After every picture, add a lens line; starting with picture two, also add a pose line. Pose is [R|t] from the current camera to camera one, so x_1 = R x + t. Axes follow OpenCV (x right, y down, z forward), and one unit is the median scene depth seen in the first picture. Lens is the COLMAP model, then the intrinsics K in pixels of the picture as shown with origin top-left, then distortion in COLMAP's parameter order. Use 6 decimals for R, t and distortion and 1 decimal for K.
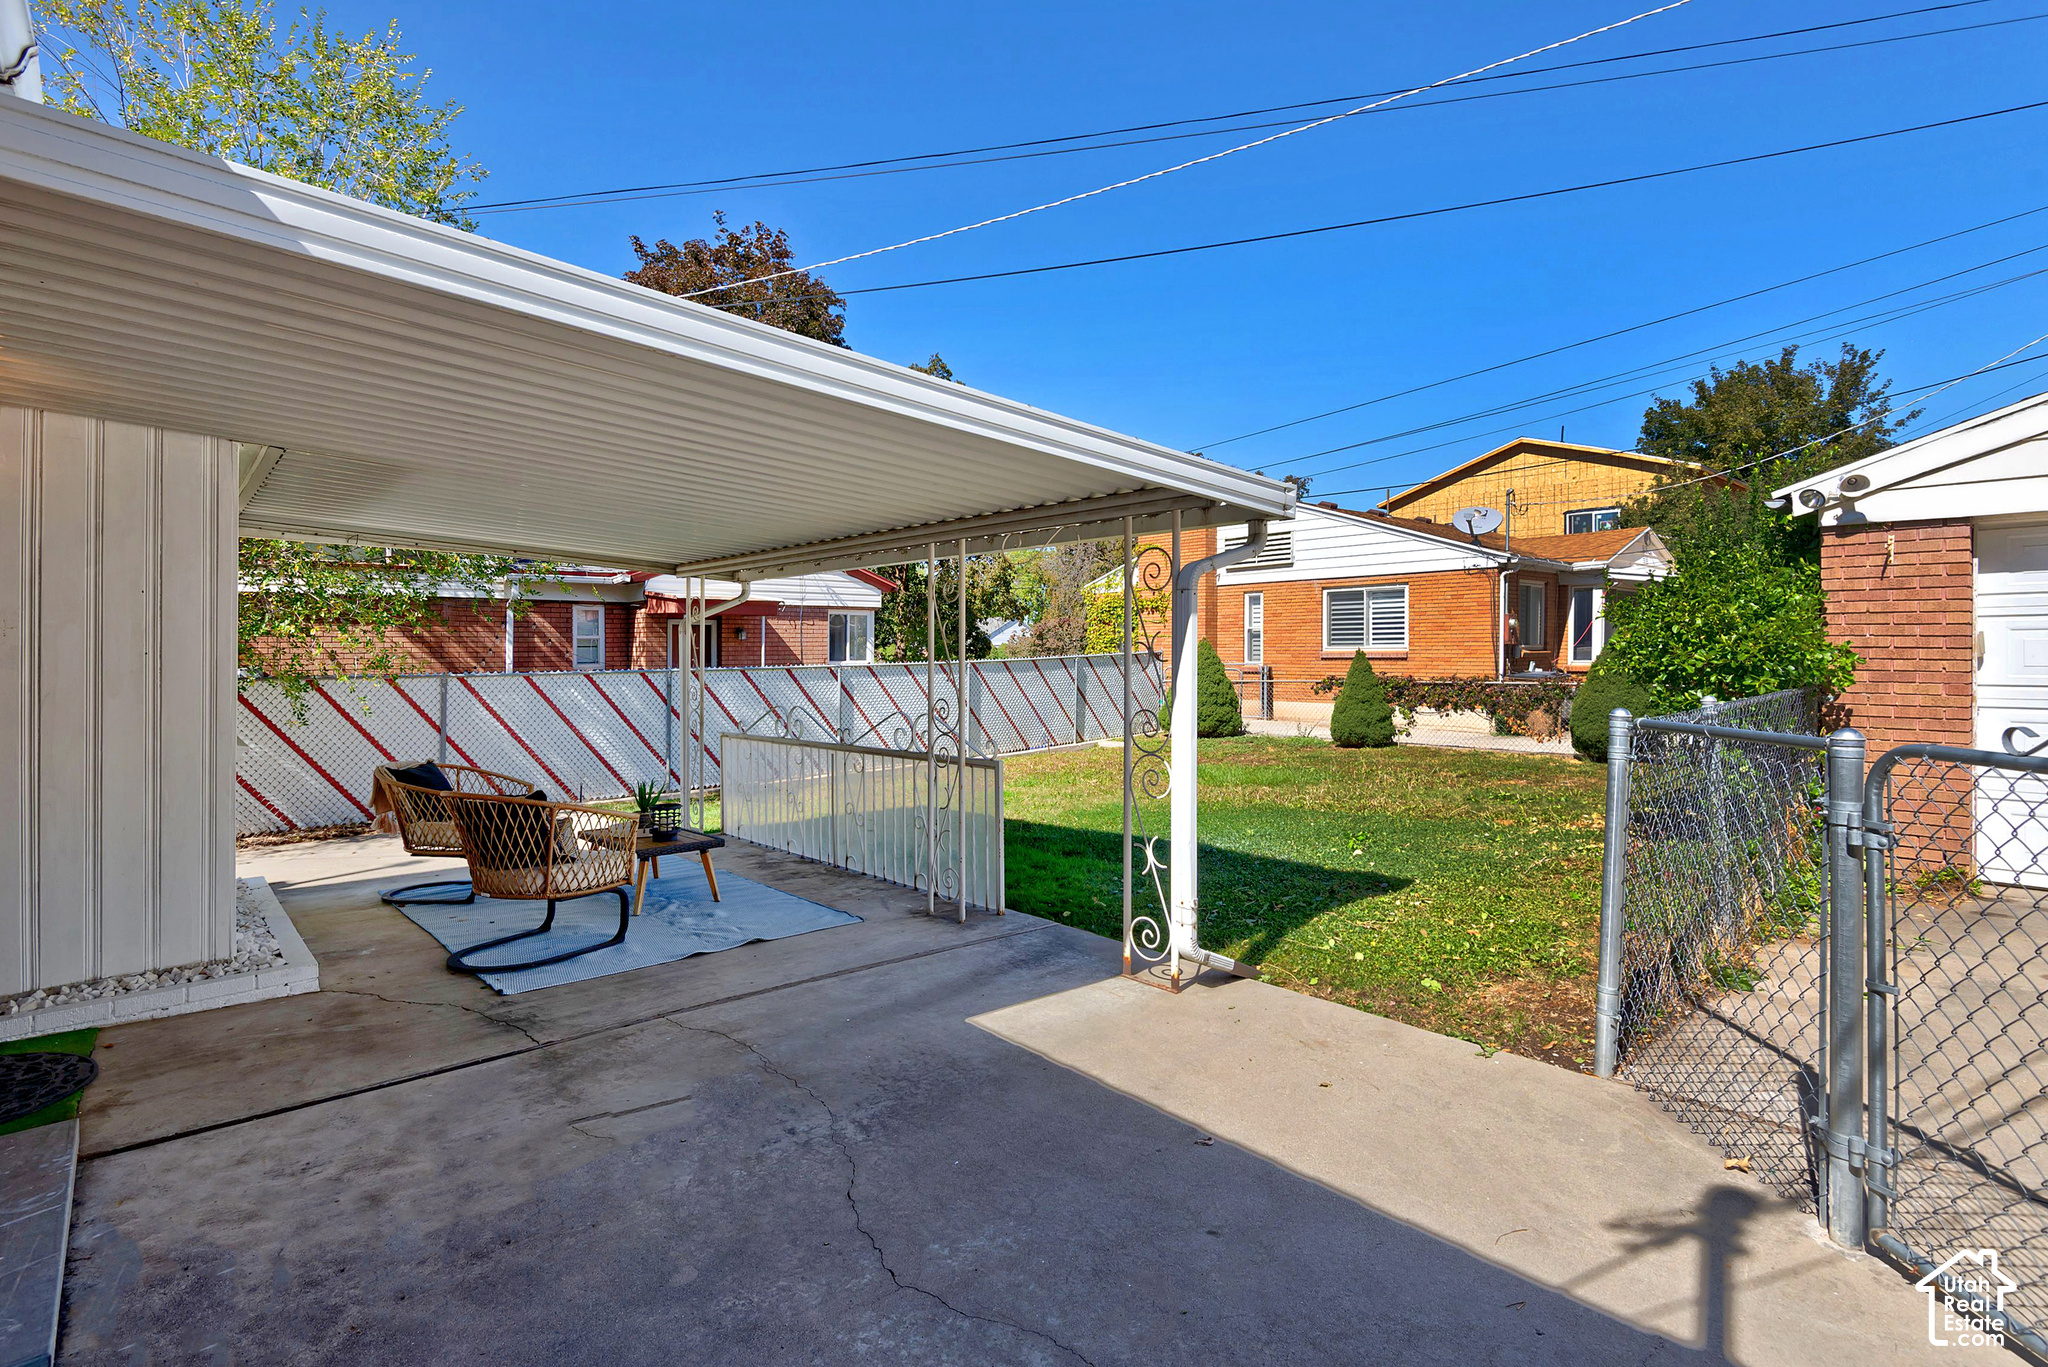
lens RADIAL K [[1004.8, 0, 1024.9], [0, 1004.8, 642.2], [0, 0, 1]] dist [0.020557, -0.000876]
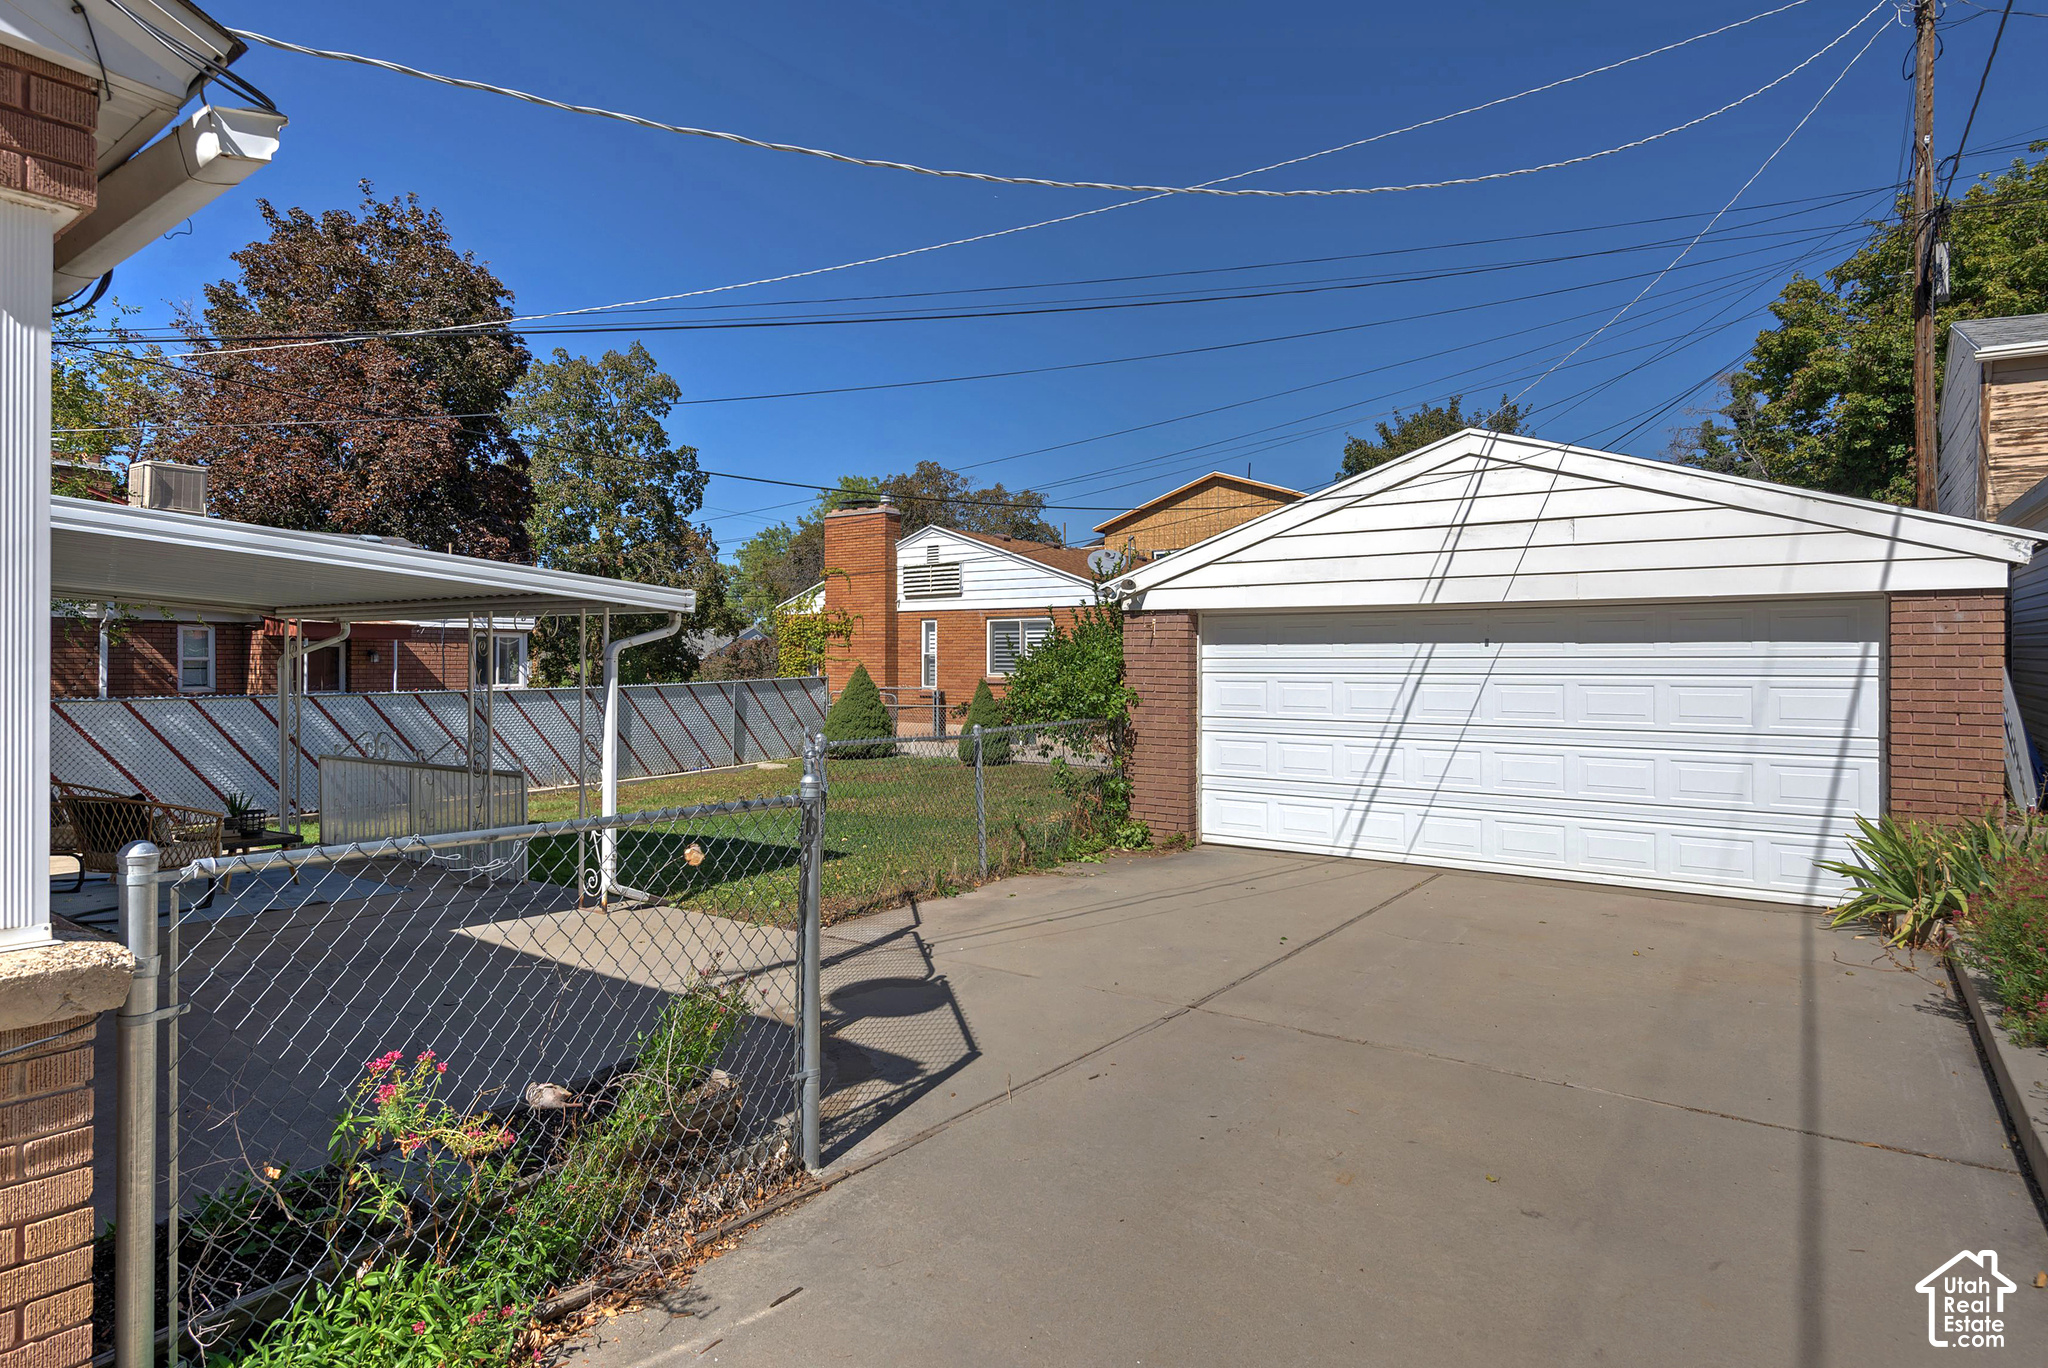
lens RADIAL K [[1123.9, 0, 1024.0], [0, 1123.9, 684.0], [0, 0, 1]] dist [0.001060, -0.001633]
pose [[0.975953, 0.007335, 0.217858, 0.129091], [-0.012561, 0.999665, 0.022611, -0.018828], [-0.217620, -0.024804, 0.975718, -0.269895]]
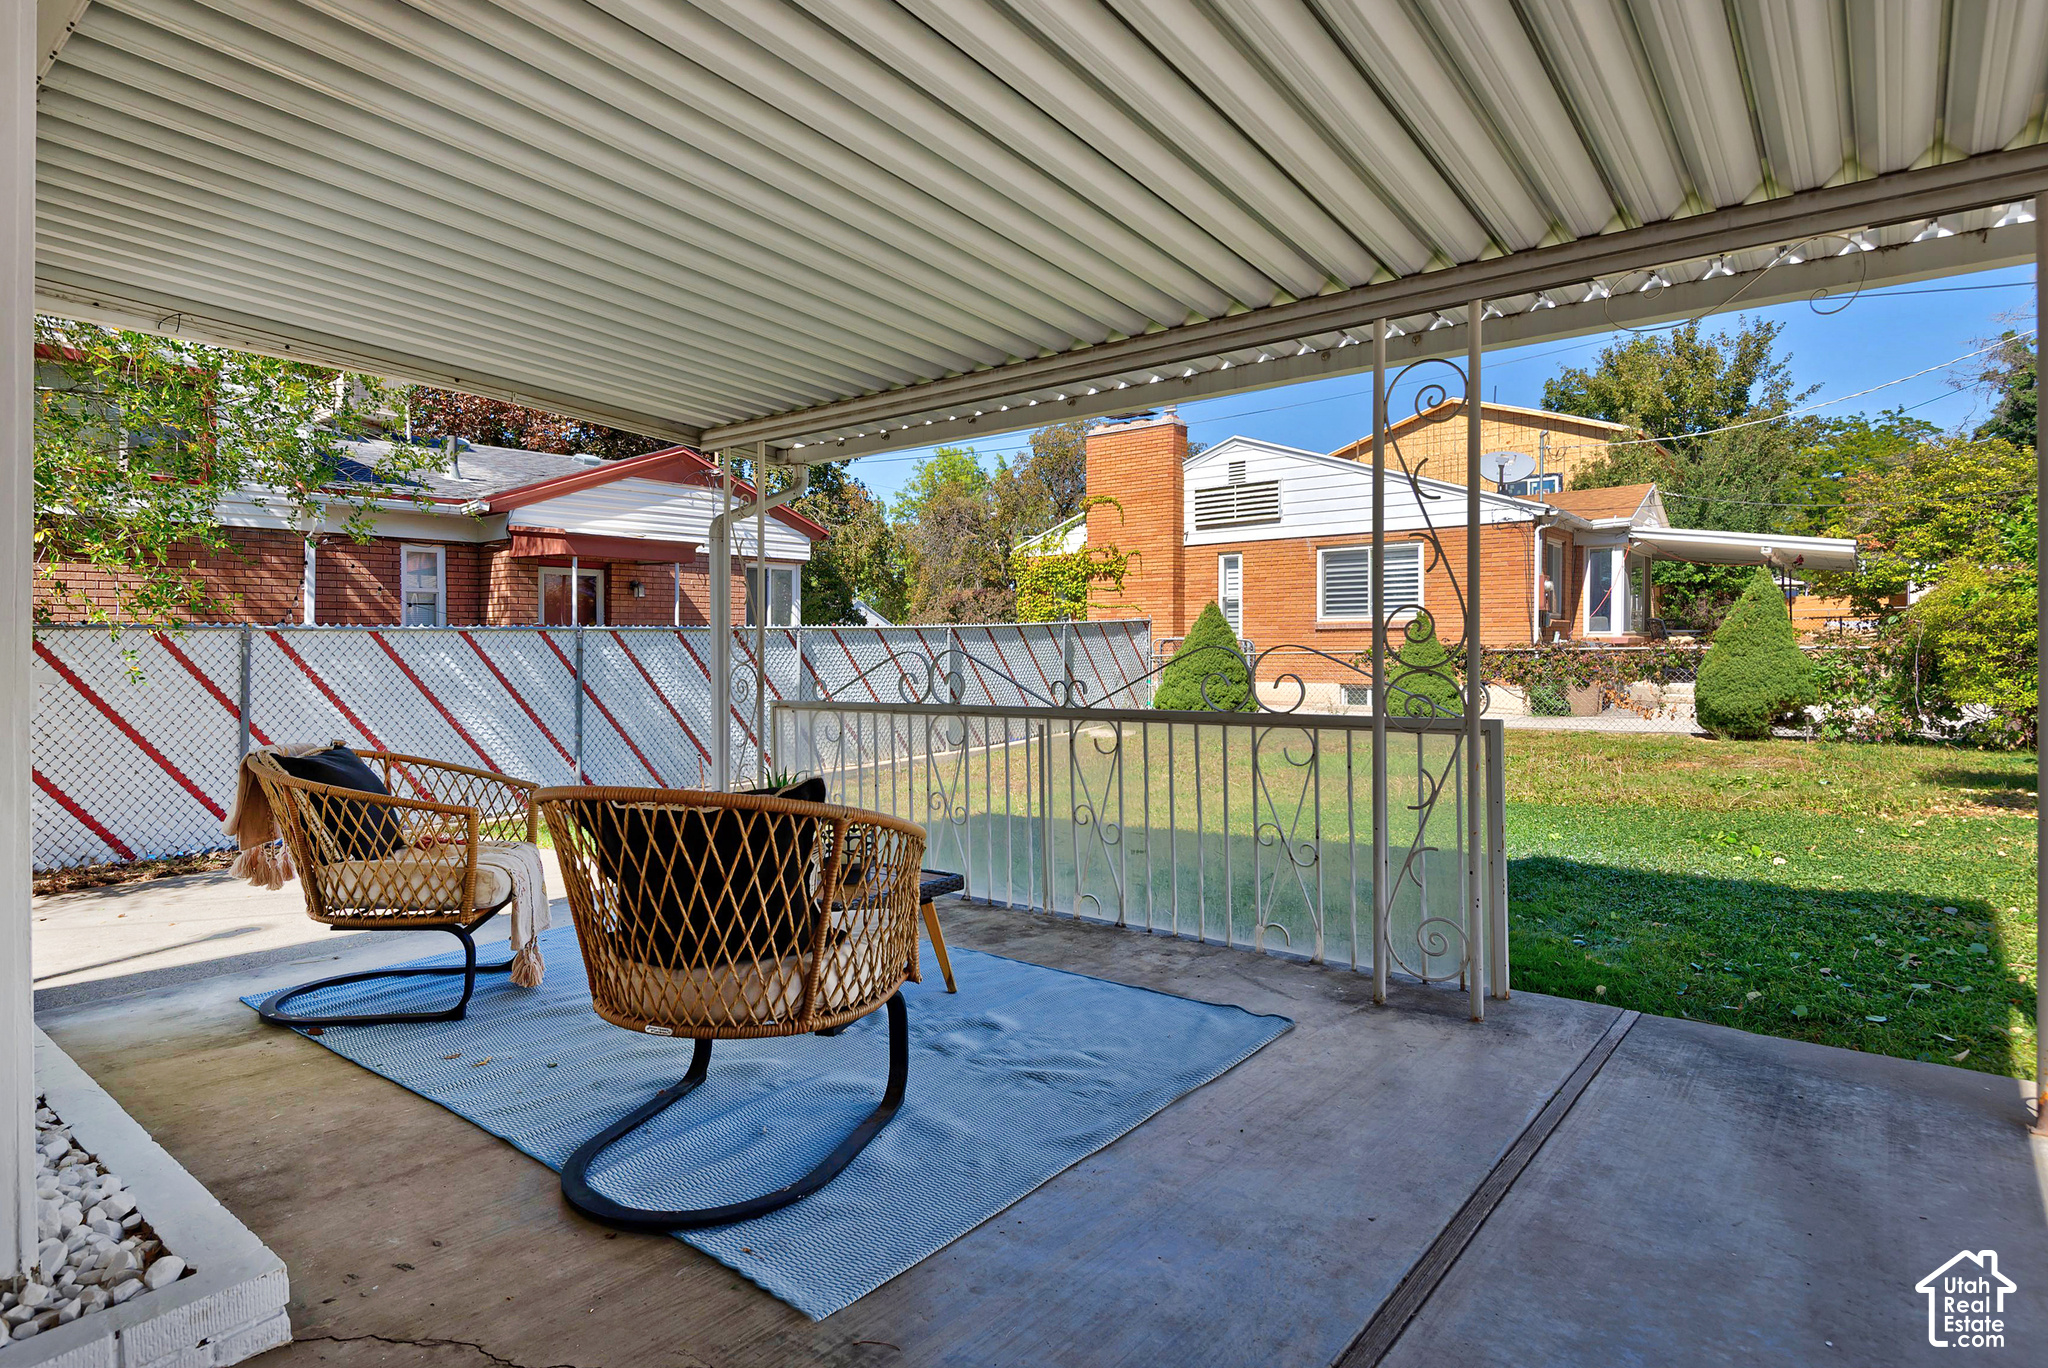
lens RADIAL K [[1119.6, 0, 1012.3], [0, 1119.6, 629.0], [0, 0, 1]] dist [0.008086, 0.001855]
pose [[0.988907, -0.001727, 0.148527, -0.165722], [0.002337, 0.999990, -0.003935, 0.030801], [-0.148519, 0.004238, 0.988900, 0.187338]]
